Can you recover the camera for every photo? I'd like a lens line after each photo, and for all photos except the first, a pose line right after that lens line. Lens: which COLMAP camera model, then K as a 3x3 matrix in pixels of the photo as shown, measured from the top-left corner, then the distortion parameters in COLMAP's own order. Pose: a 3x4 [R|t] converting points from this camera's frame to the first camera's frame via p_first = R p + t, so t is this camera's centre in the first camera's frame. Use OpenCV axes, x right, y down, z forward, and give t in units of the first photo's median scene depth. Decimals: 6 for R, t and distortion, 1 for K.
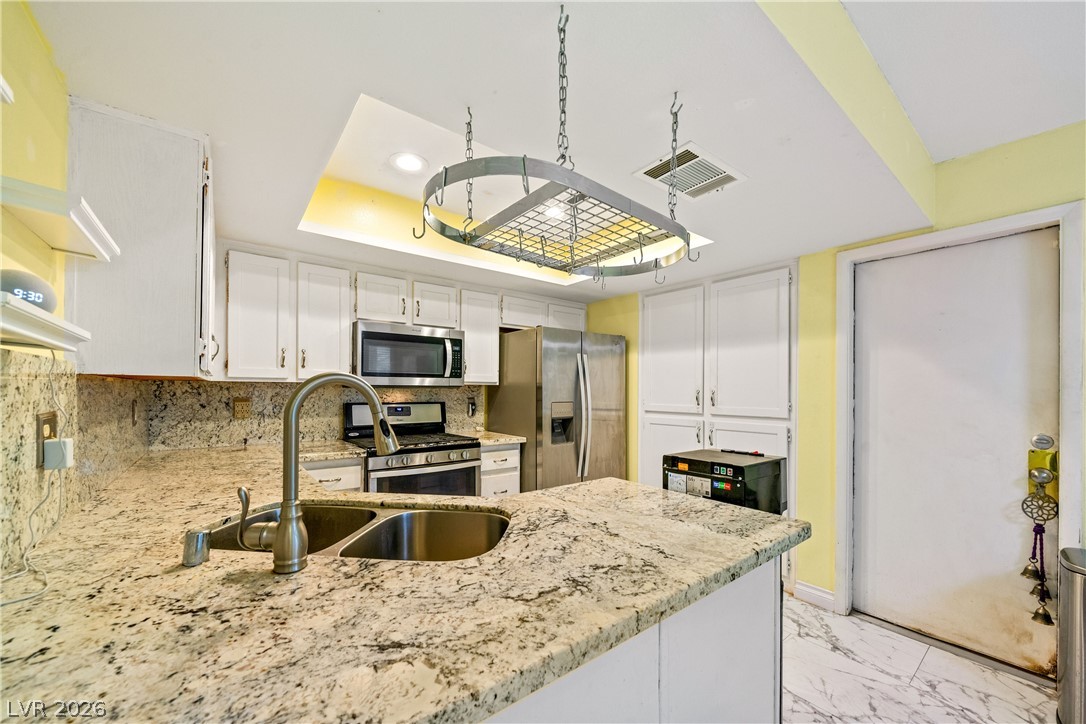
lens RADIAL K [[411.0, 0, 533.1], [0, 411.0, 389.3], [0, 0, 1]] dist [-0.000448, 0.000073]
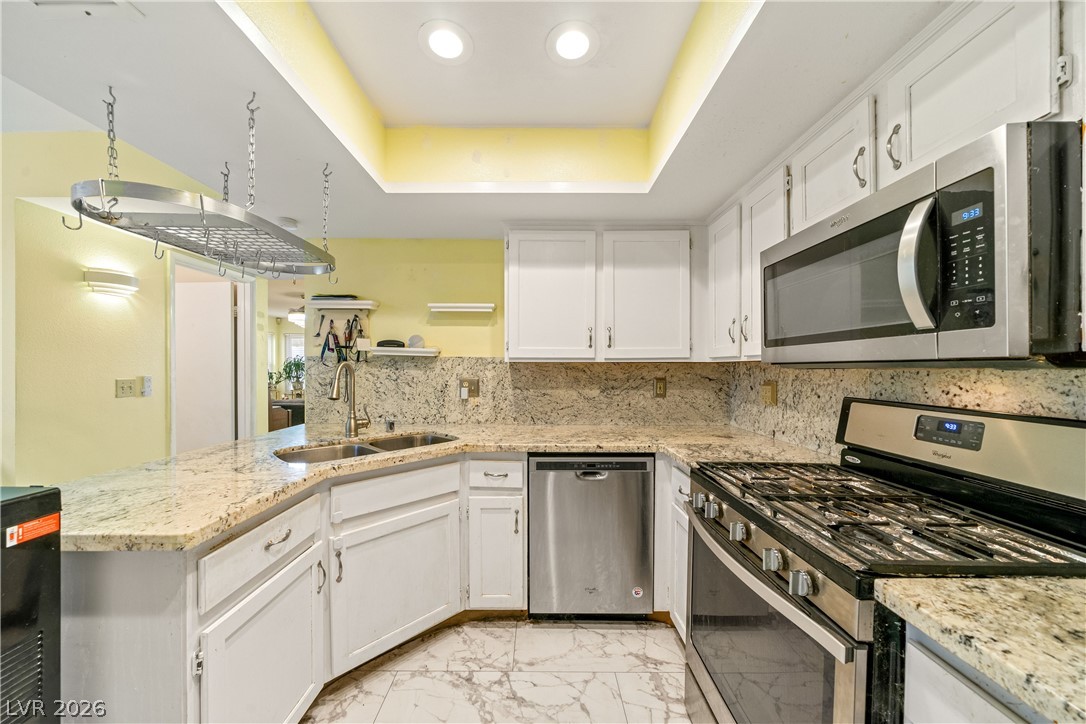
lens RADIAL K [[384.9, 0, 538.4], [0, 384.9, 368.3], [0, 0, 1]] dist [-0.005669, -0.000060]
pose [[-0.609129, -0.004656, -0.793057, 0.272264], [-0.004955, 0.999986, -0.002065, -0.001043], [0.793056, 0.002672, -0.609143, 1.484841]]
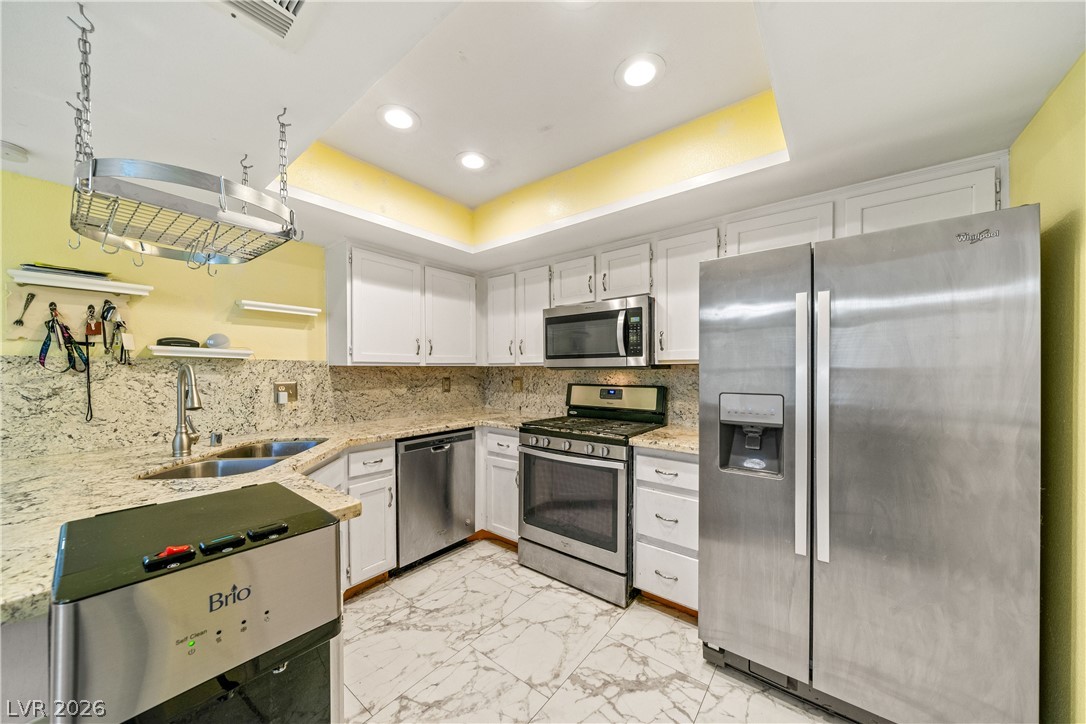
lens RADIAL K [[375.7, 0, 537.4], [0, 375.7, 371.7], [0, 0, 1]] dist [-0.005854, 0.000165]
pose [[0.241814, -0.001322, -0.970322, 0.765991], [0.006347, 0.999980, 0.000220, 0.001542], [0.970302, -0.006212, 0.241817, 1.012541]]
